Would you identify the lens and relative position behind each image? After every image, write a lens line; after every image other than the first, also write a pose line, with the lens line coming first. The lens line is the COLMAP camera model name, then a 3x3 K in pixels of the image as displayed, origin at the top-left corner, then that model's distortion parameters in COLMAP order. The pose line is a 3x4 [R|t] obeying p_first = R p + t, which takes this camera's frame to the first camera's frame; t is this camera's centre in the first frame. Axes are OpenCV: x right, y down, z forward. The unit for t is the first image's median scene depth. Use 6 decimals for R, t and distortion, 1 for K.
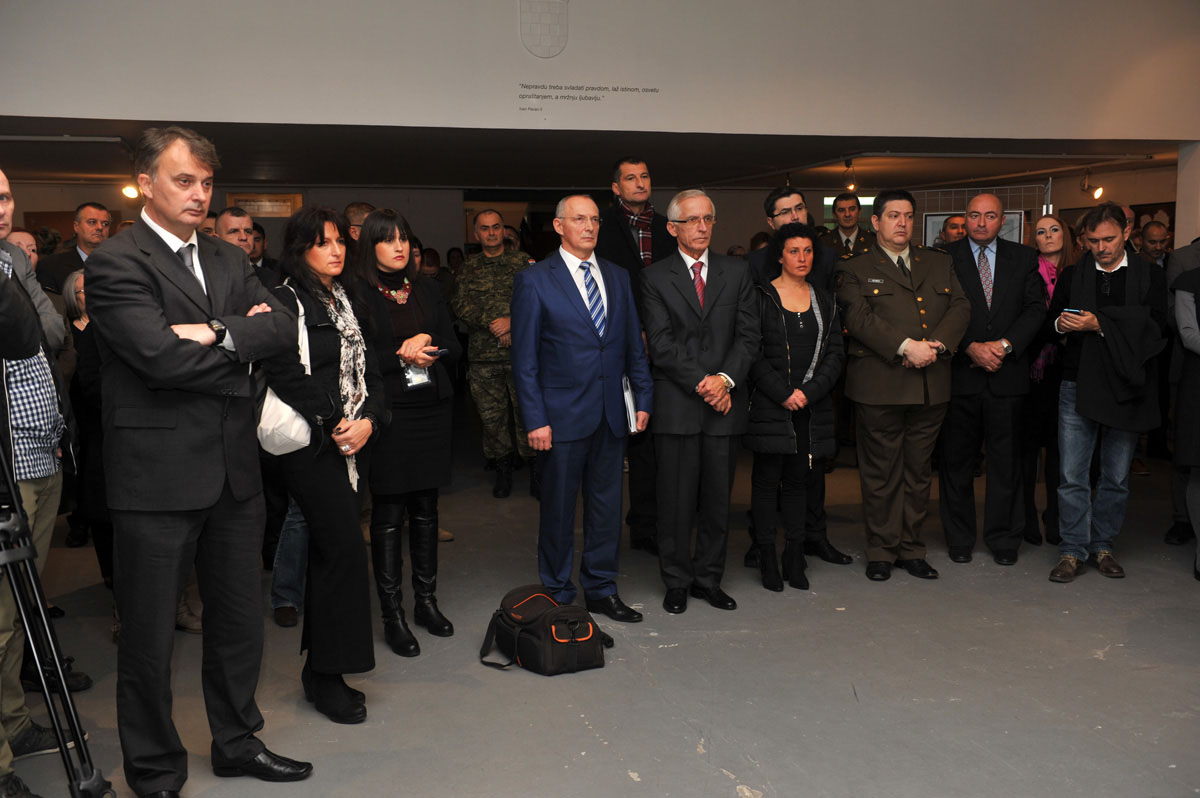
lens RADIAL K [[1191.6, 0, 599.4], [0, 1191.6, 386.0], [0, 0, 1]] dist [0.028556, 0.016038]
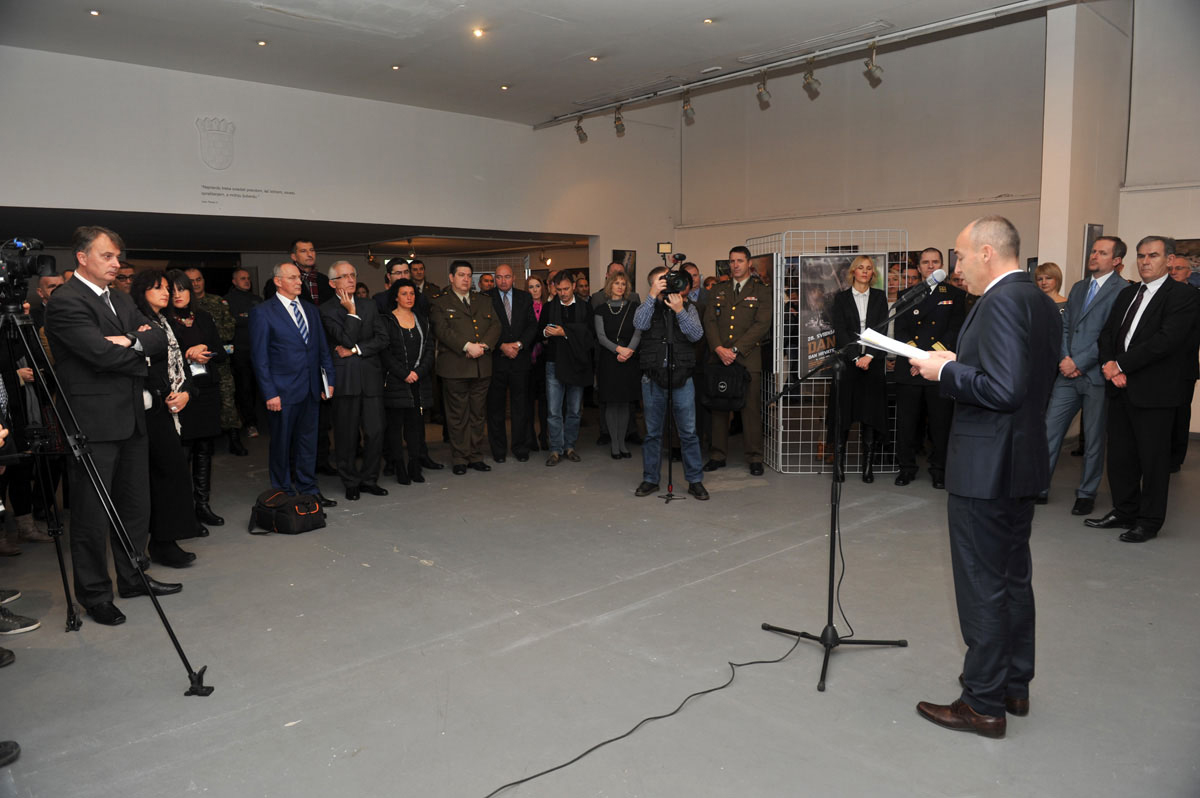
lens RADIAL K [[817.9, 0, 598.0], [0, 817.9, 403.9], [0, 0, 1]] dist [-0.049123, -0.002733]
pose [[0.895758, -0.057981, 0.440744, -0.125068], [0.049064, 0.998295, 0.031612, 0.025942], [-0.441826, -0.006692, 0.897076, -0.218959]]
